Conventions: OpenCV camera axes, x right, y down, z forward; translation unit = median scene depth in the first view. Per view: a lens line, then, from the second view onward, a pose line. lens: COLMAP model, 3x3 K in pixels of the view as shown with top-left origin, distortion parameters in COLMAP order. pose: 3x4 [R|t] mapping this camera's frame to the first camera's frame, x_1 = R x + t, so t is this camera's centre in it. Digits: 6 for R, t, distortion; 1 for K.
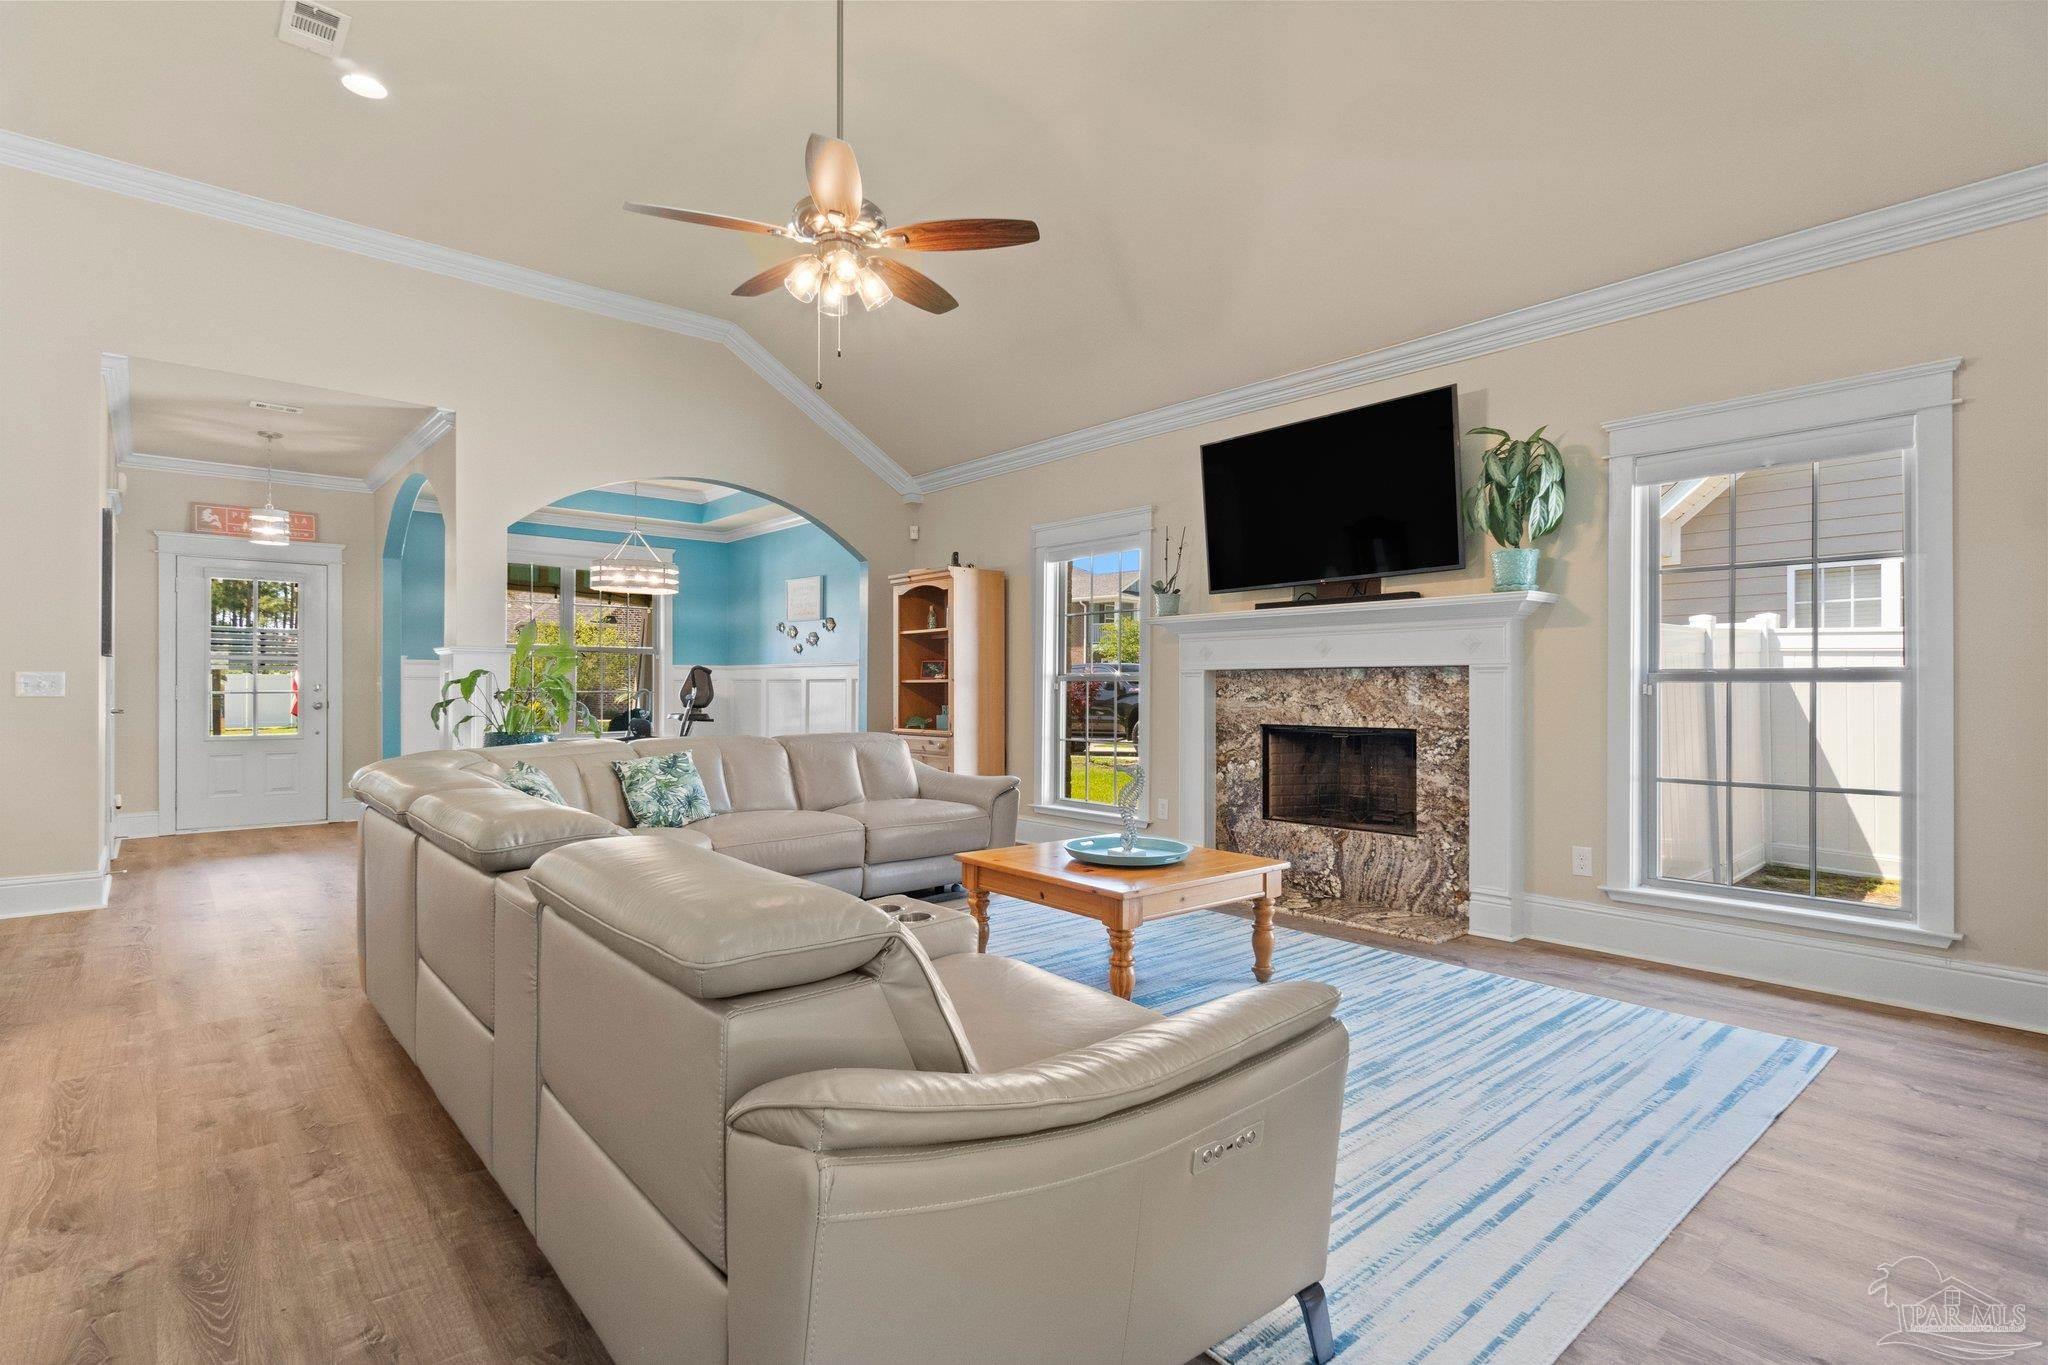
lens RADIAL K [[980.1, 0, 1039.5], [0, 980.1, 690.9], [0, 0, 1]] dist [0.002225, 0.002538]
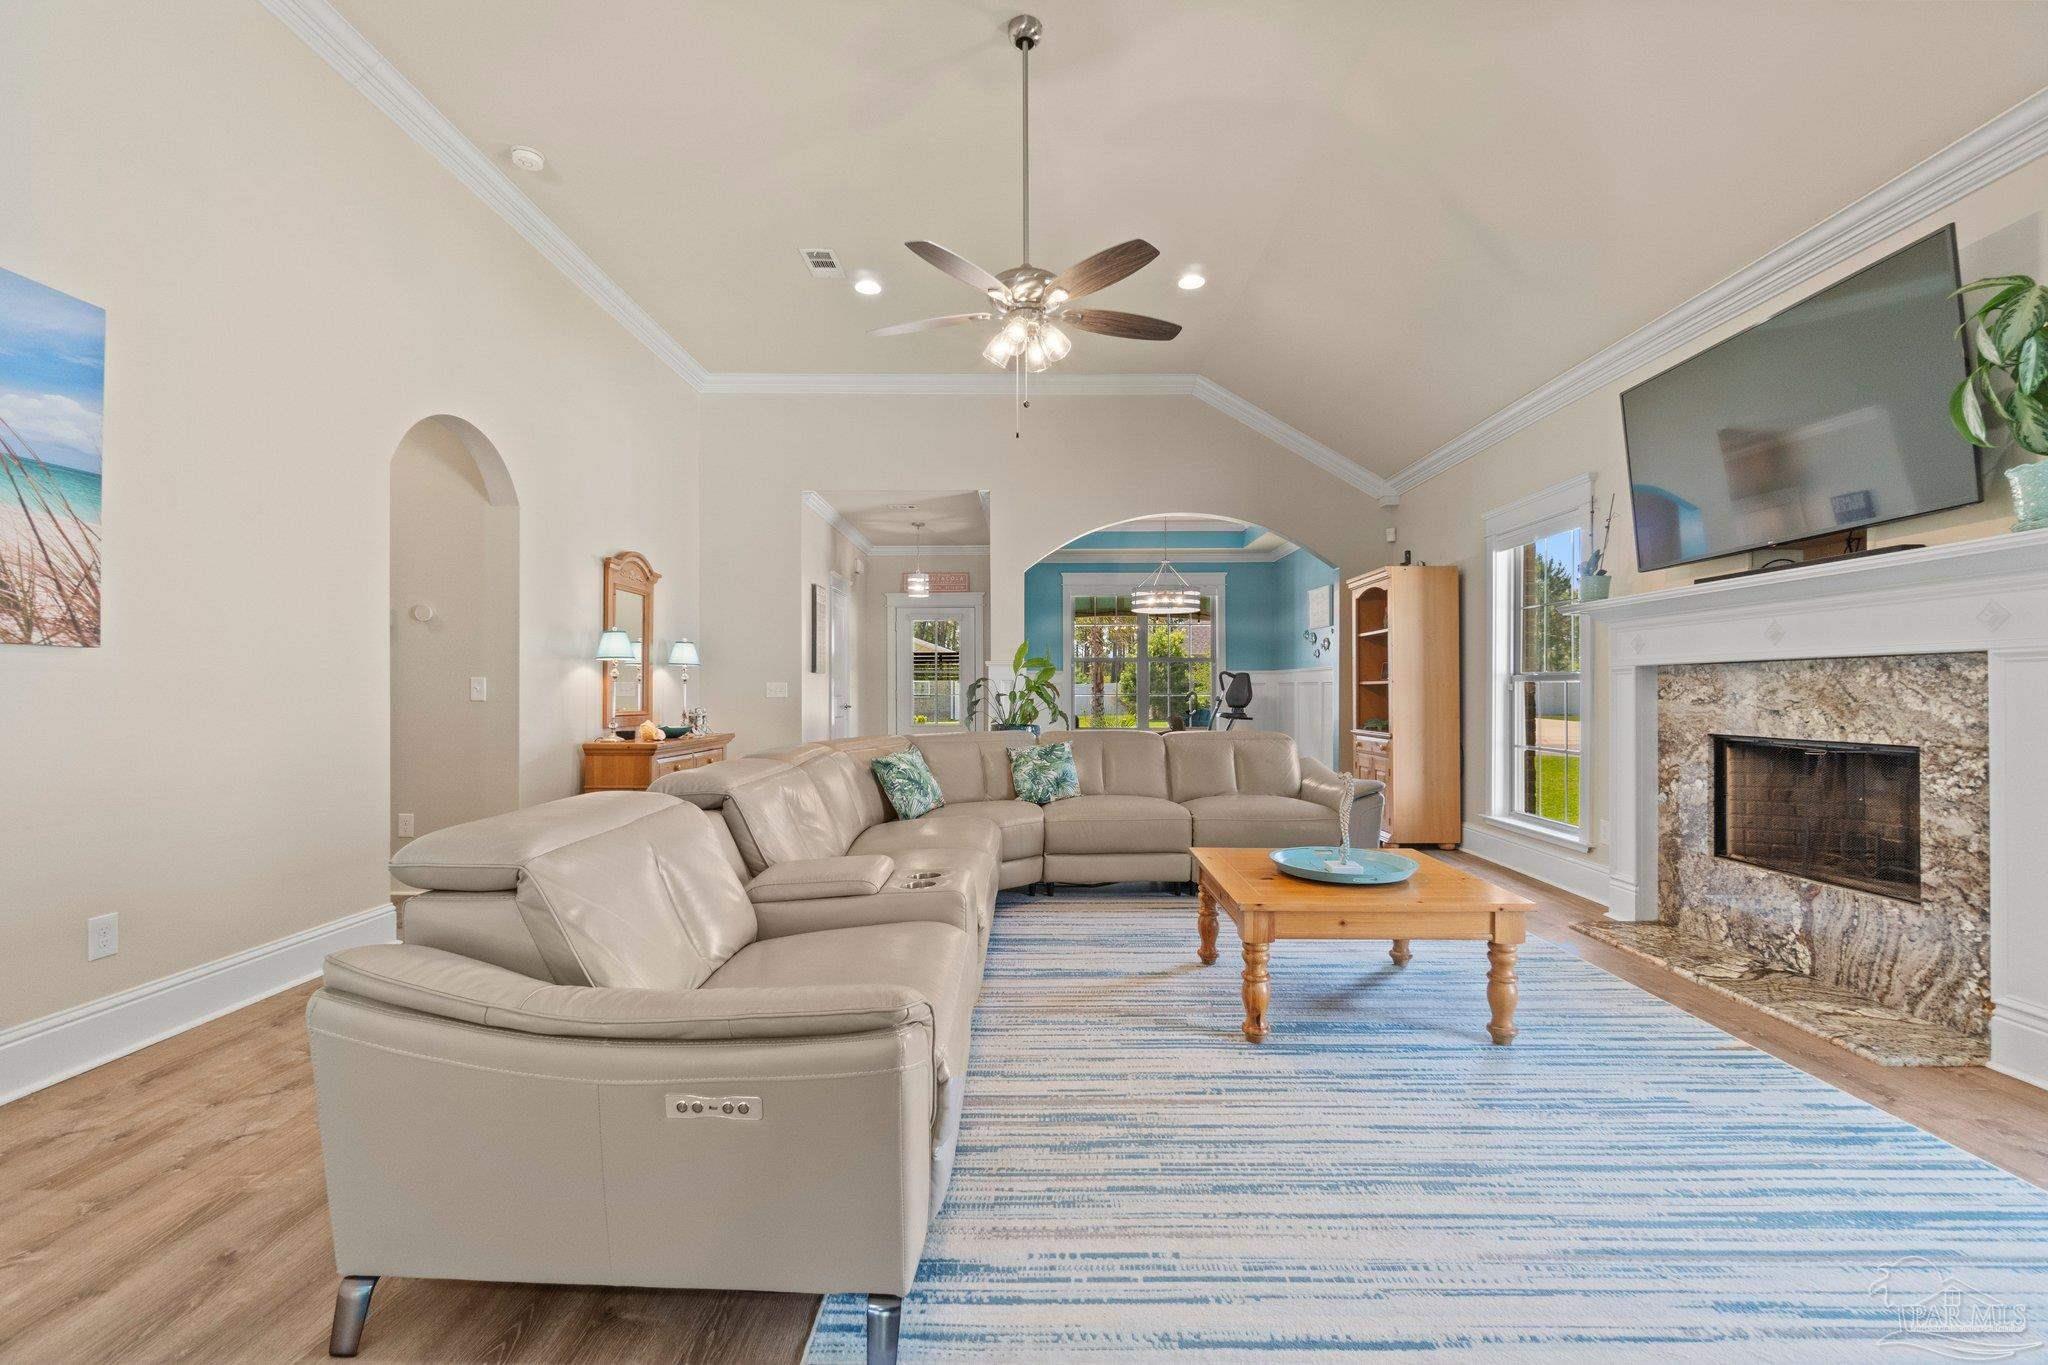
lens RADIAL K [[878.1, 0, 1040.1], [0, 878.1, 688.7], [0, 0, 1]] dist [-0.003946, 0.001903]
pose [[0.752224, -0.005995, -0.658880, 0.321620], [0.002789, 0.999979, -0.005915, 0.000981], [0.658902, 0.002612, 0.752225, 0.144340]]
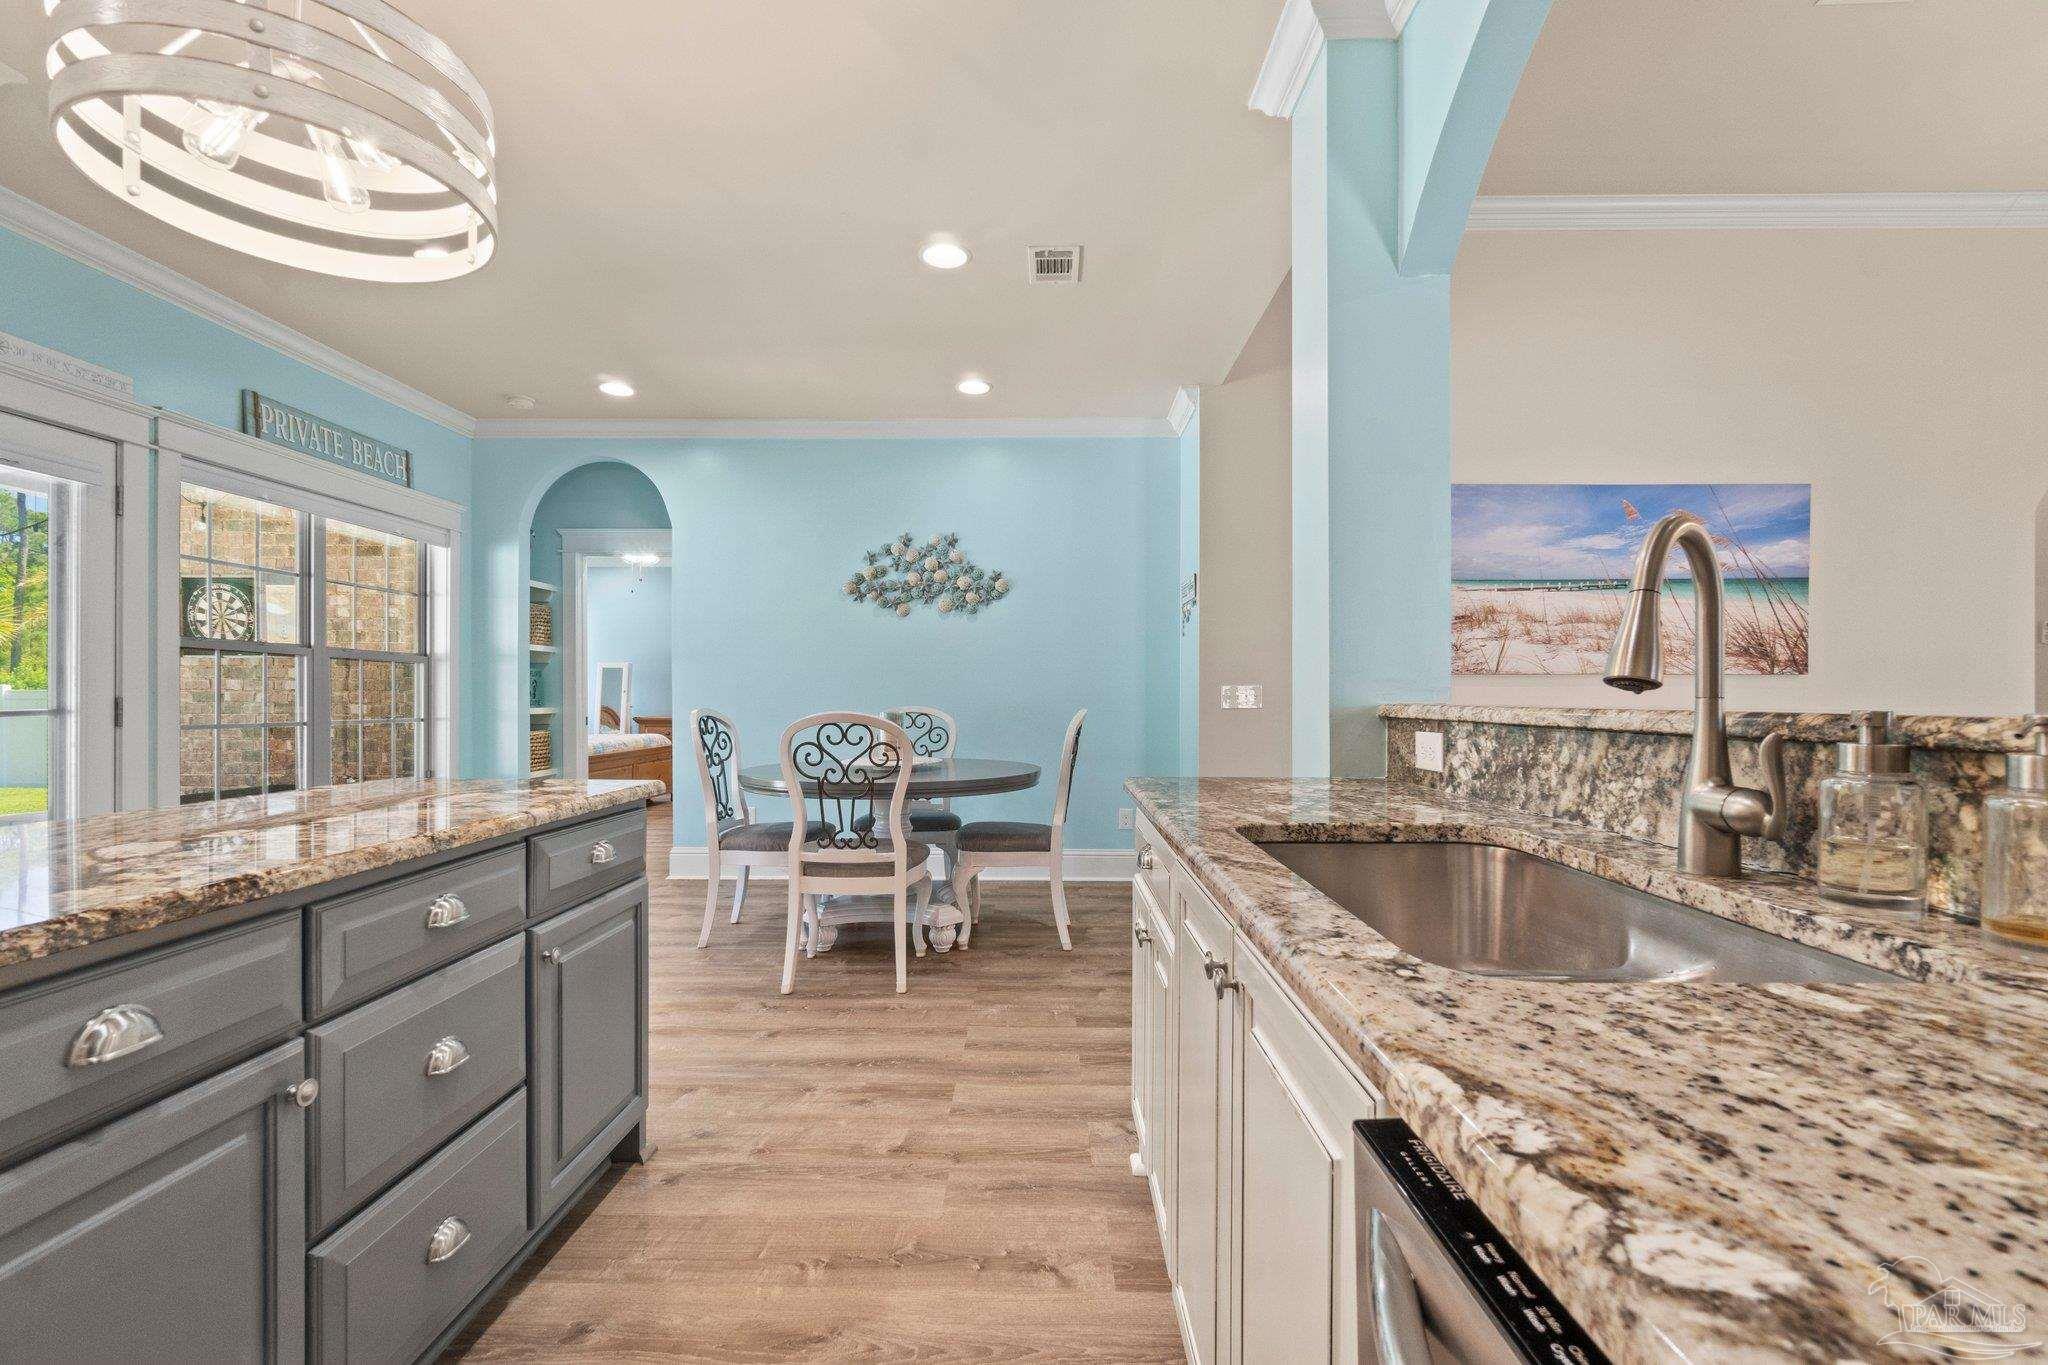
lens RADIAL K [[878.1, 0, 1014.8], [0, 878.1, 688.5], [0, 0, 1]] dist [-0.003946, 0.001903]
pose [[-0.677969, -0.010488, -0.735016, 0.794144], [-0.004166, 0.999937, -0.010425, -0.000471], [0.735079, -0.004006, -0.677970, 0.178408]]
